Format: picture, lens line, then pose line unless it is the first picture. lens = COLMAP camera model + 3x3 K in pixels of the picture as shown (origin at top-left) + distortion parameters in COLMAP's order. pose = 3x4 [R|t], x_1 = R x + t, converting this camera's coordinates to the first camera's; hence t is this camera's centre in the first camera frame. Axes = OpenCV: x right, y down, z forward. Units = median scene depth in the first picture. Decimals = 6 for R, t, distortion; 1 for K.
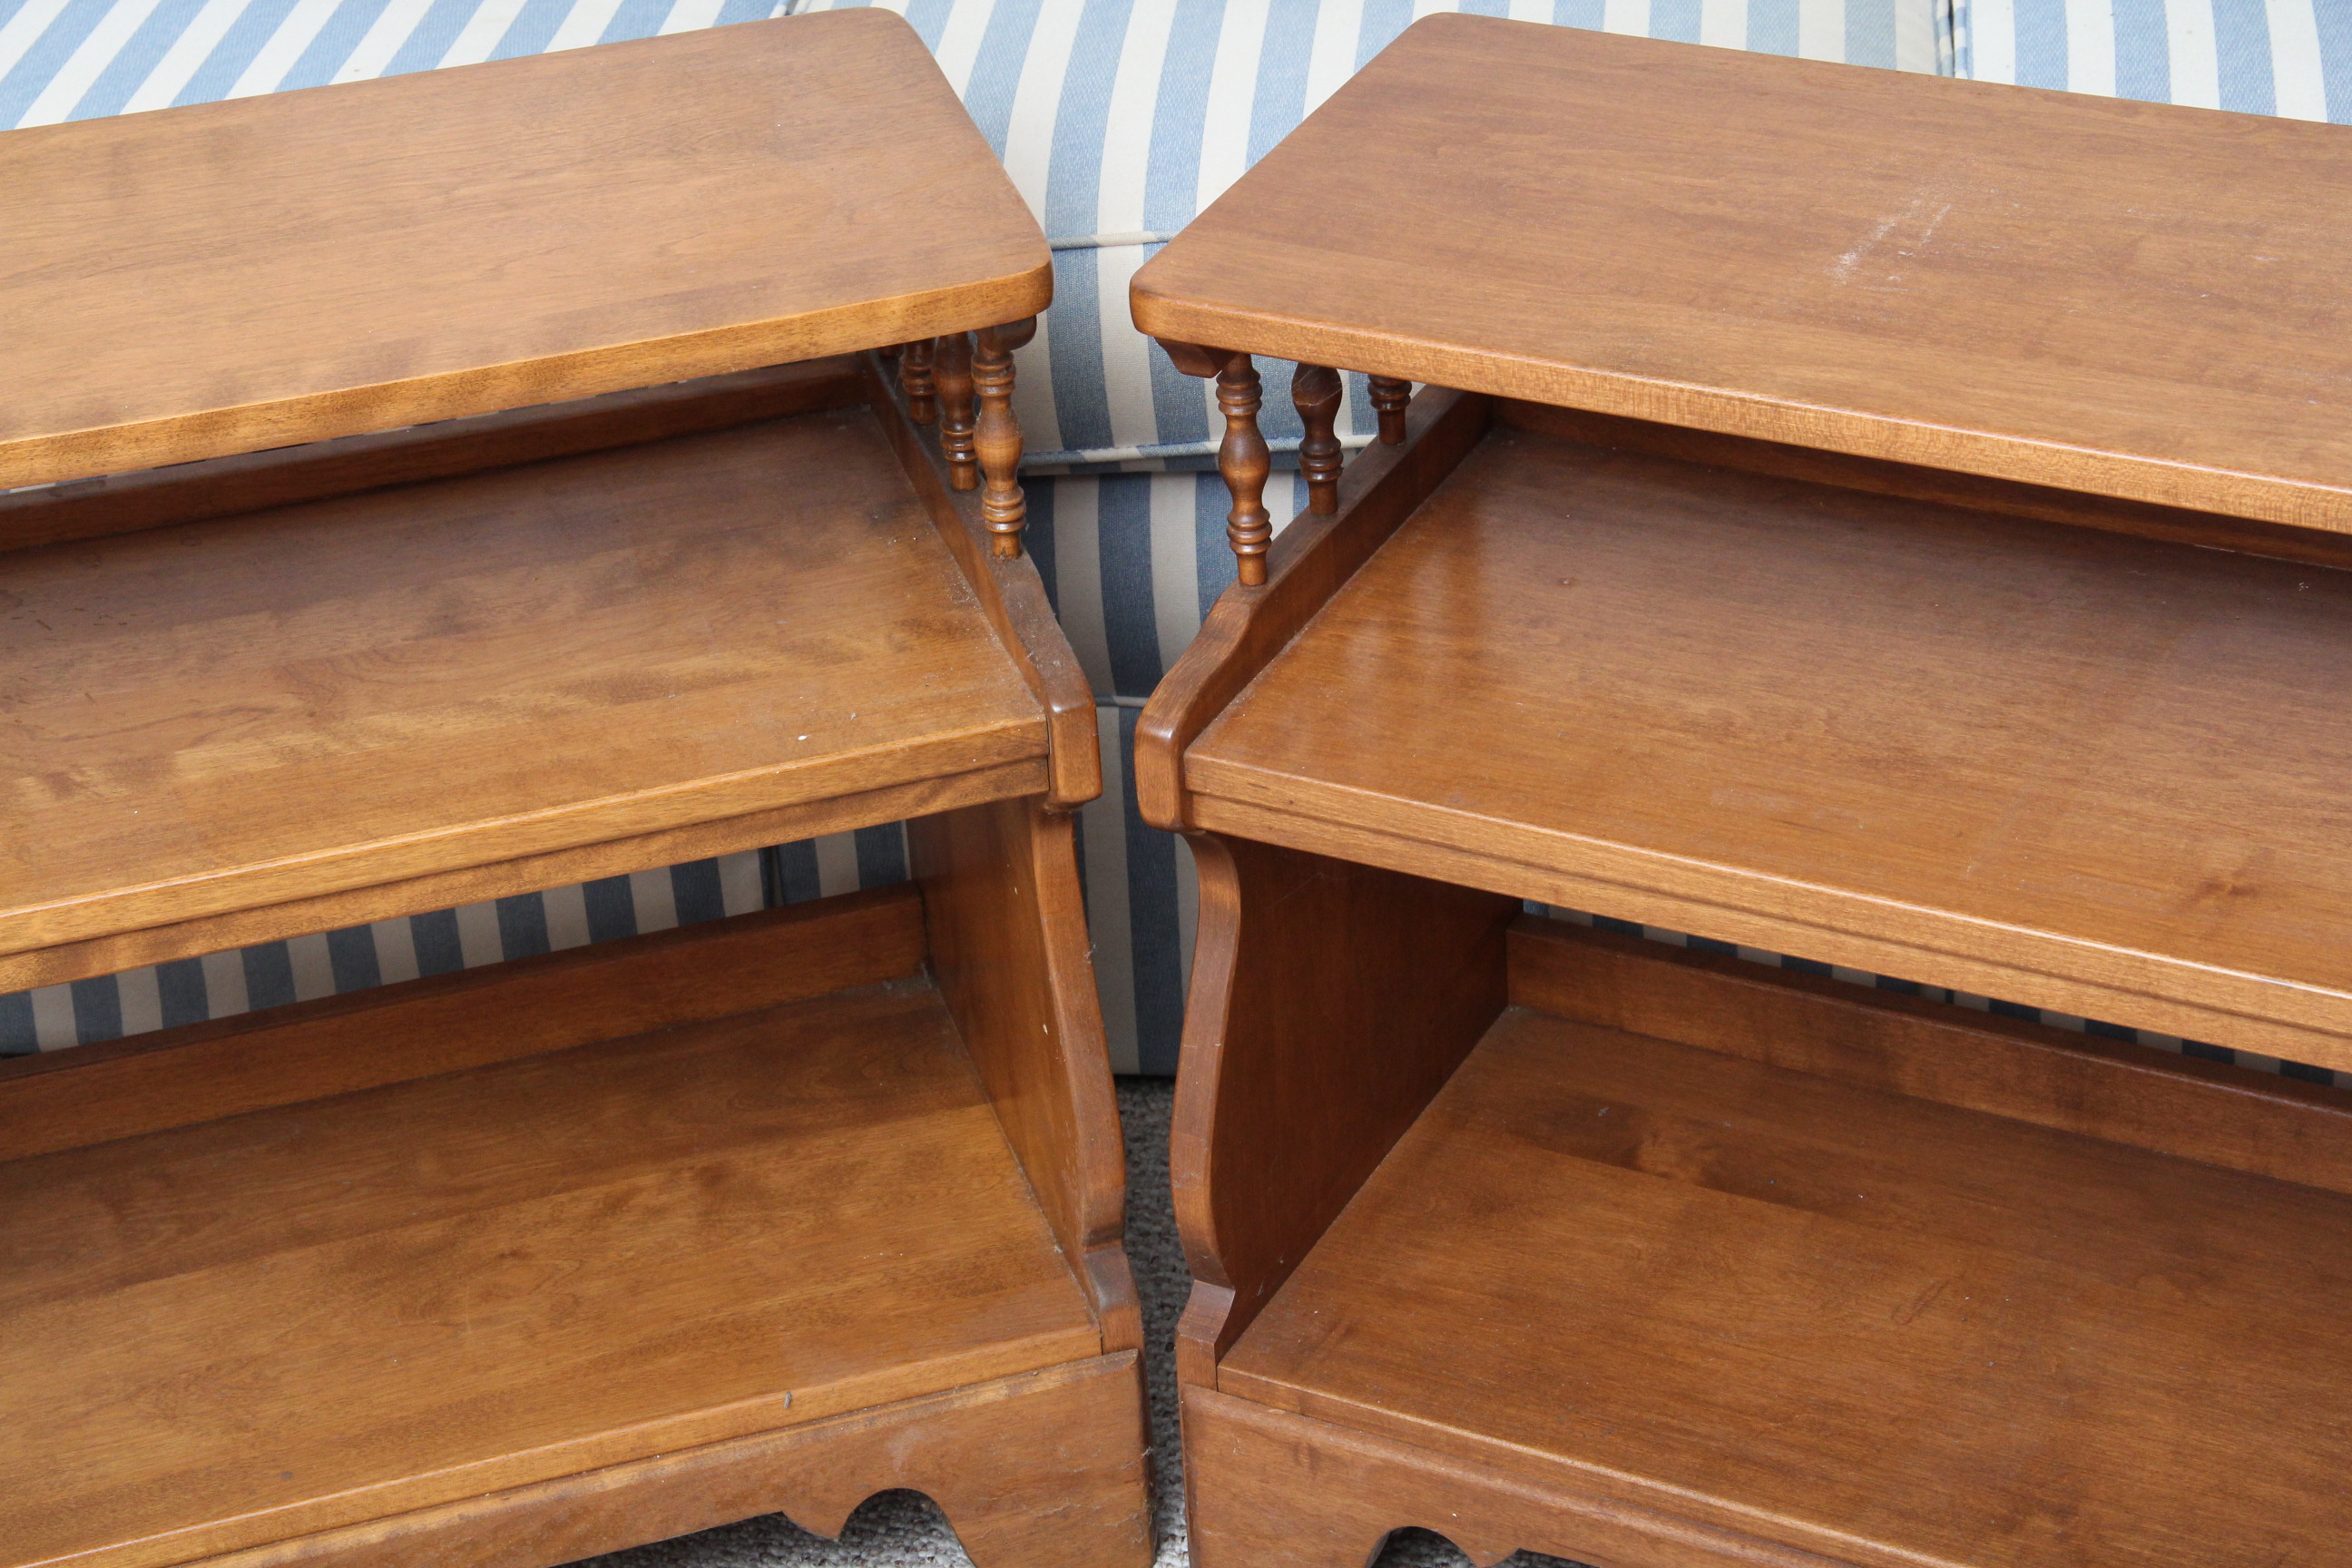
lens RADIAL K [[5433.8, 0, 1188.7], [0, 5433.8, 799.3], [0, 0, 1]] dist [0.358112, 0.000000]
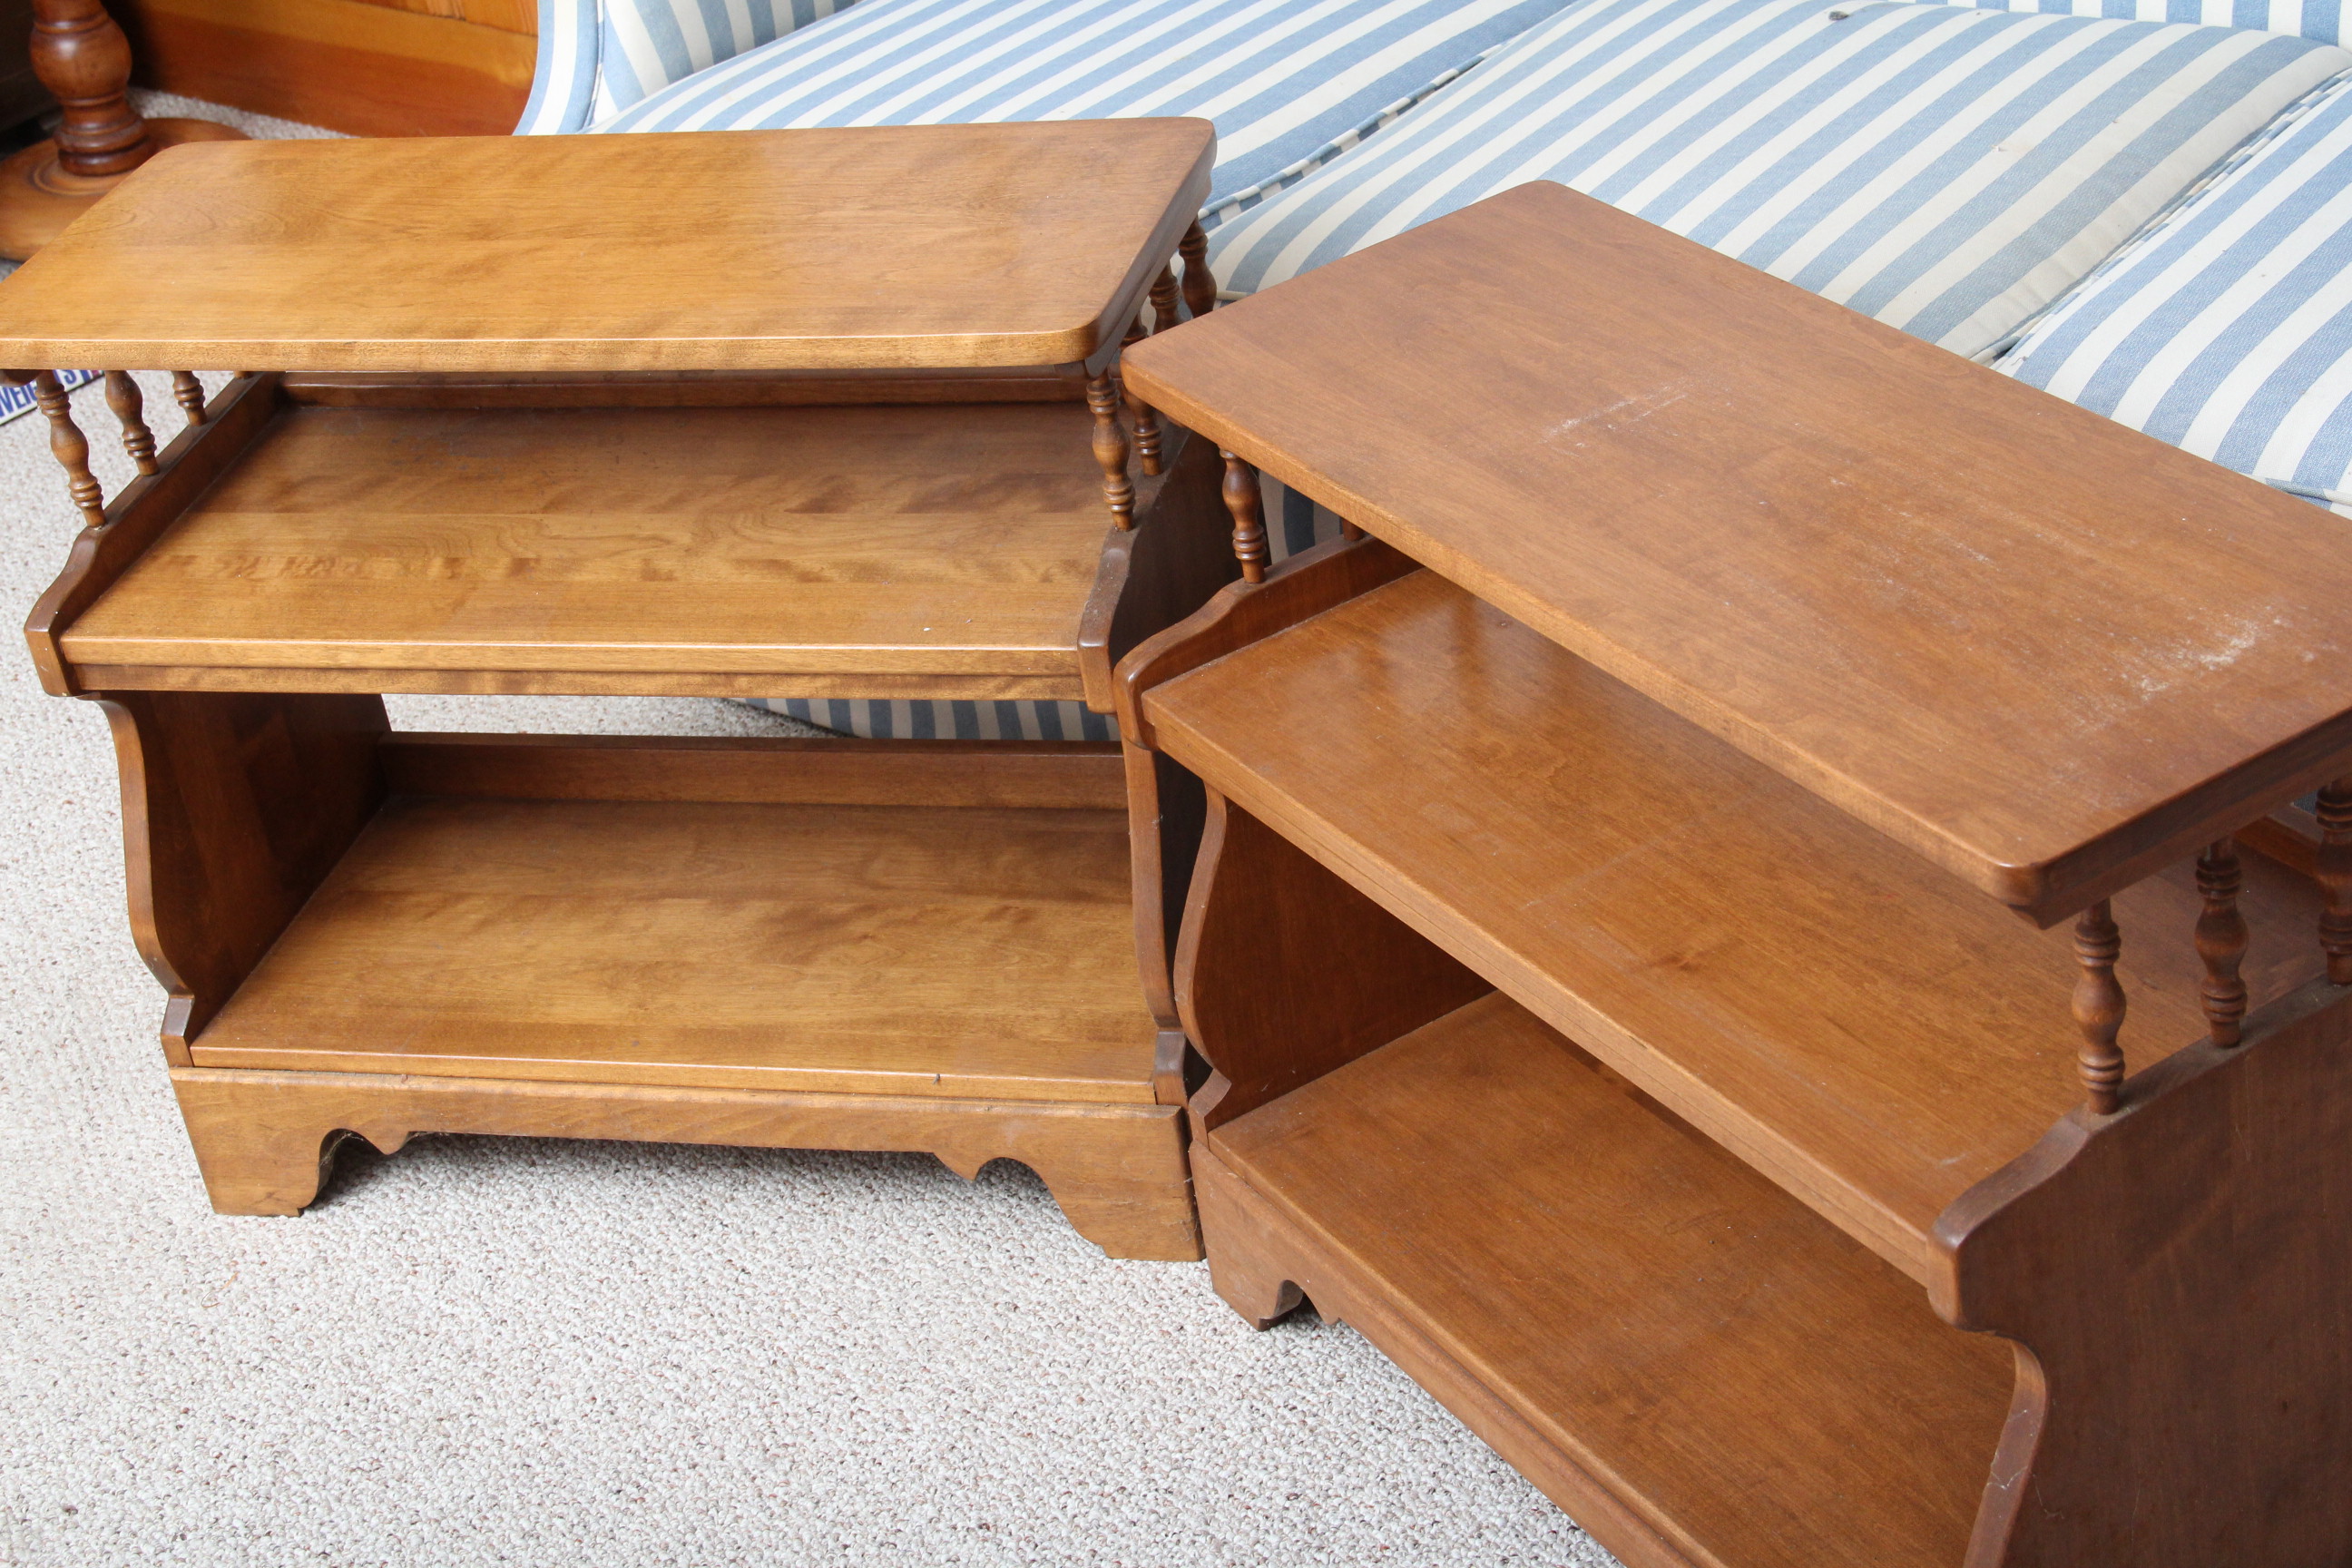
lens RADIAL K [[3845.8, 0, 1168.8], [0, 3845.8, 778.2], [0, 0, 1]] dist [0.172094, 0.000000]
pose [[0.859293, 0.209964, -0.466401, 0.441290], [-0.178519, 0.977632, 0.111207, -0.092460], [0.479318, -0.012298, 0.877555, 0.142820]]
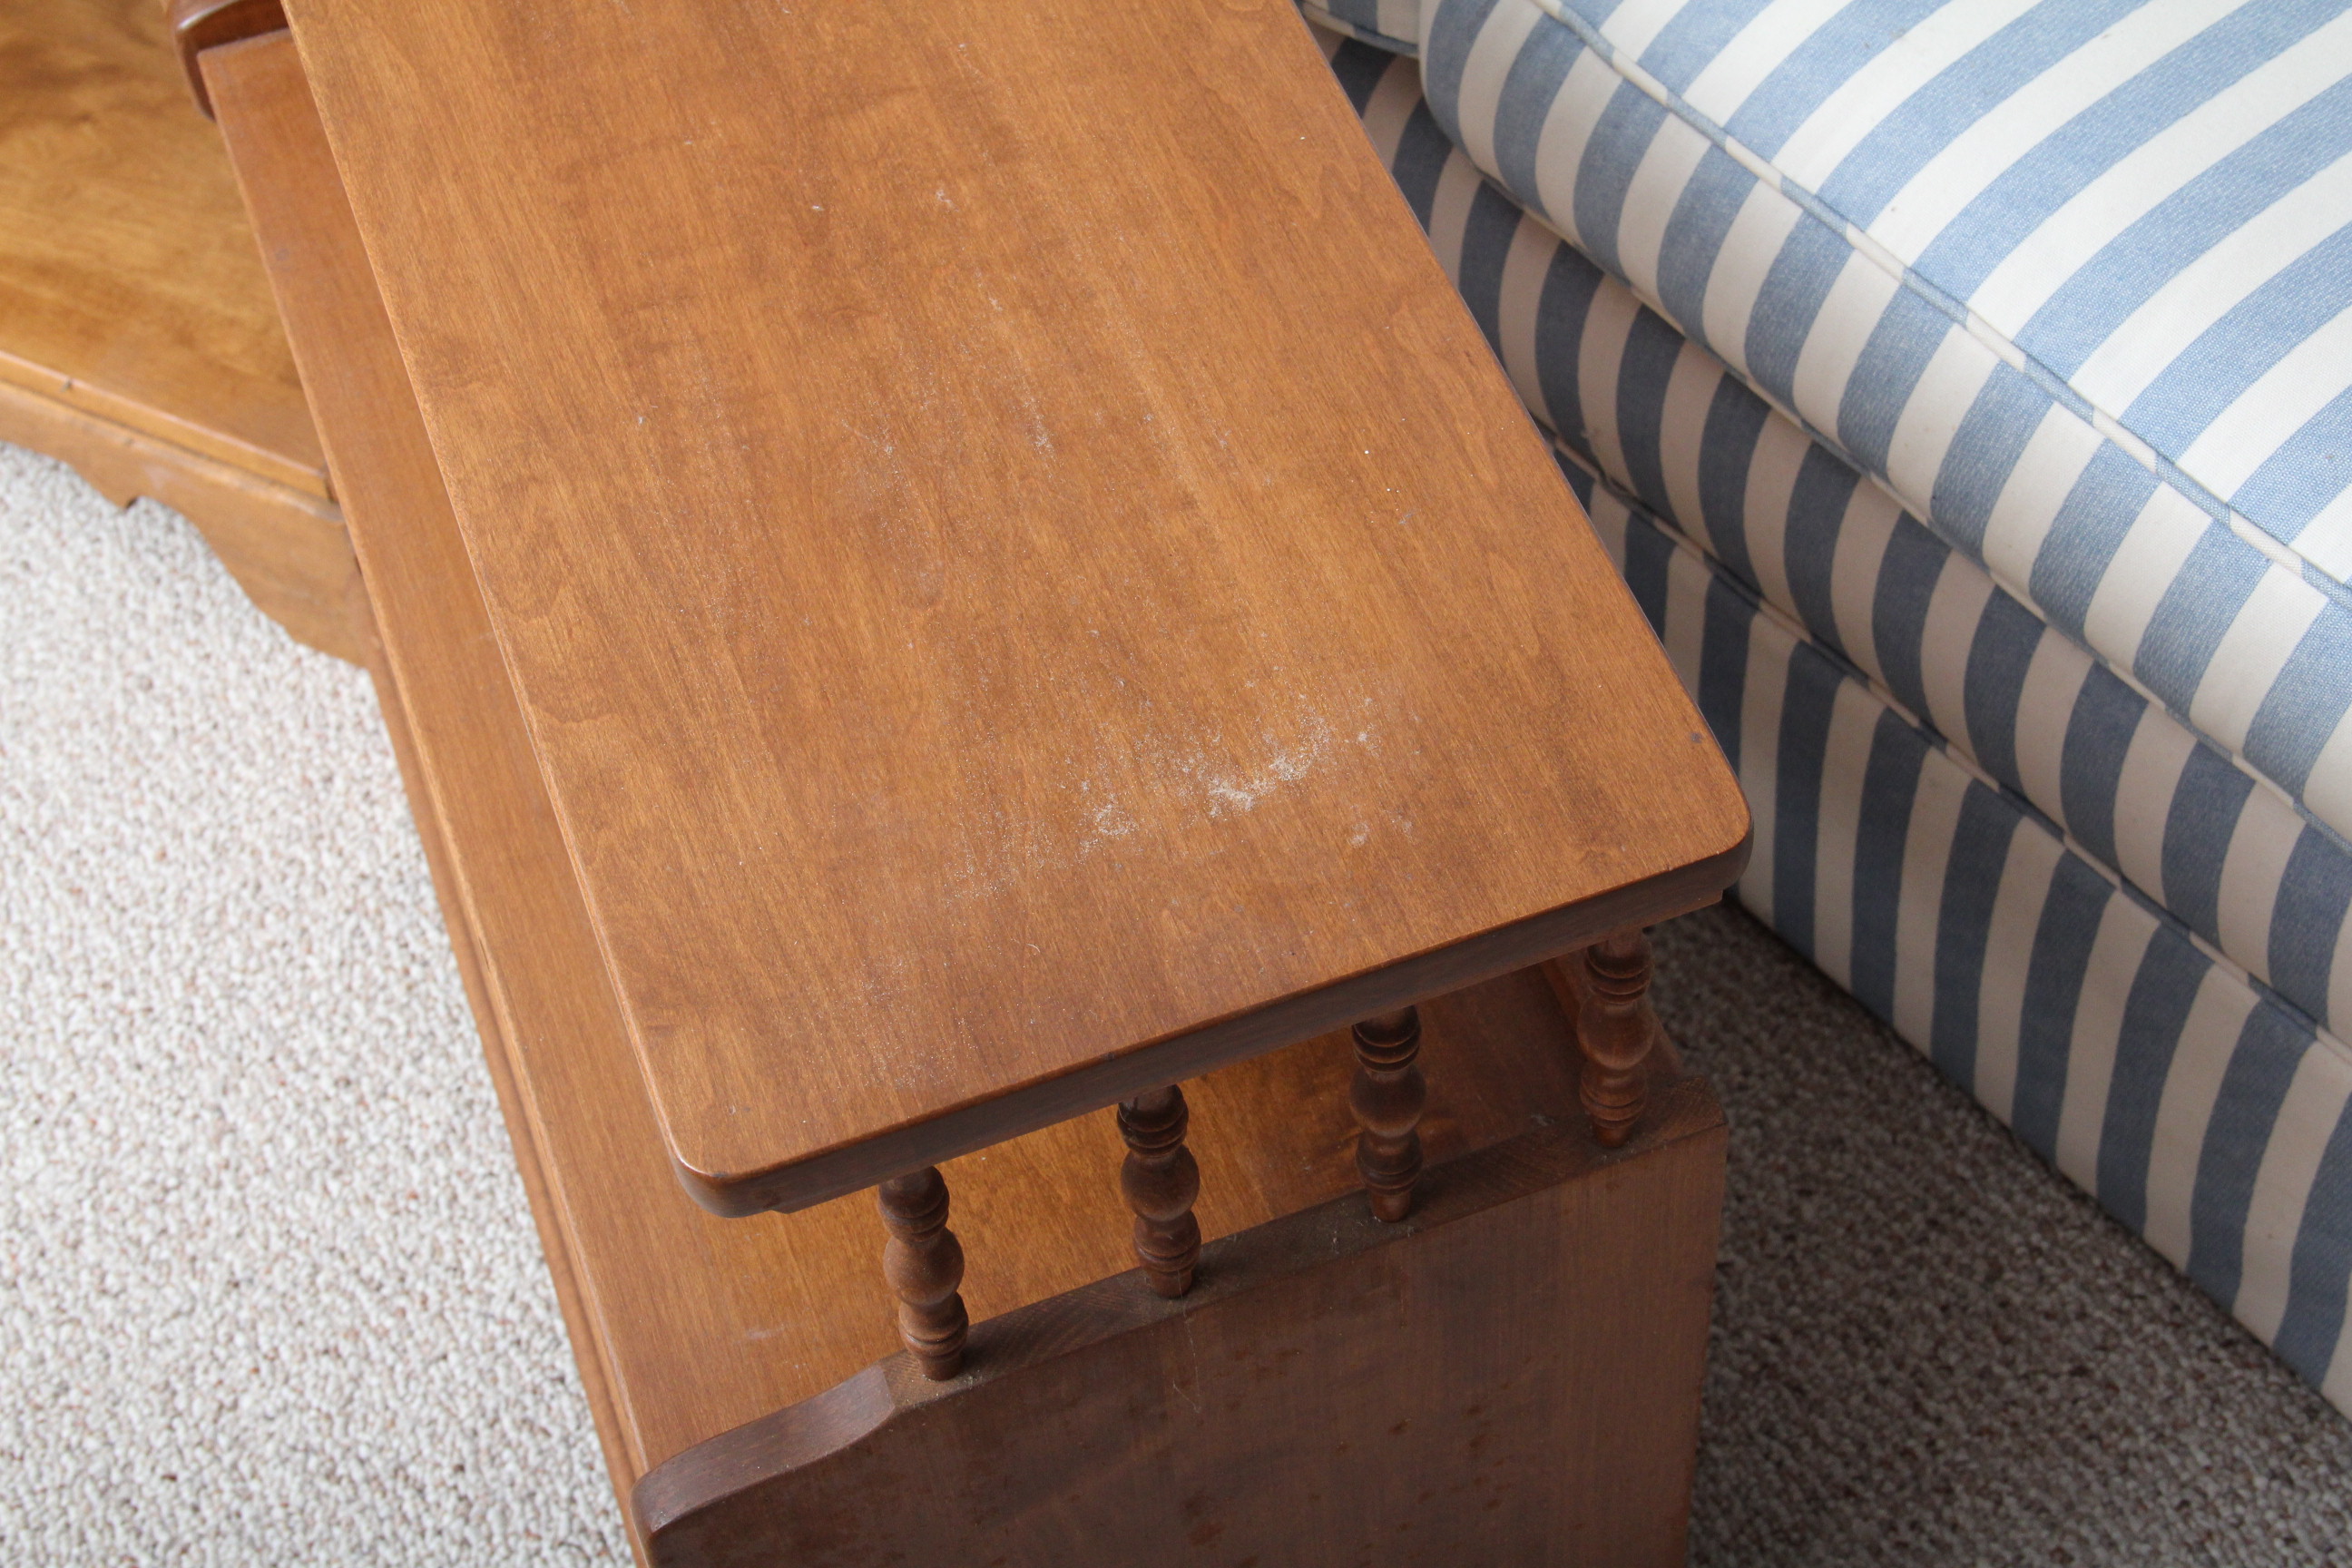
lens RADIAL K [[3845.8, 0, 1177.7], [0, 3845.8, 780.5], [0, 0, 1]] dist [0.172094, 0.000000]
pose [[0.741897, 0.549437, -0.384329, 0.431443], [-0.347152, 0.805131, 0.480884, -0.267456], [0.573650, -0.223346, 0.788062, 0.494920]]
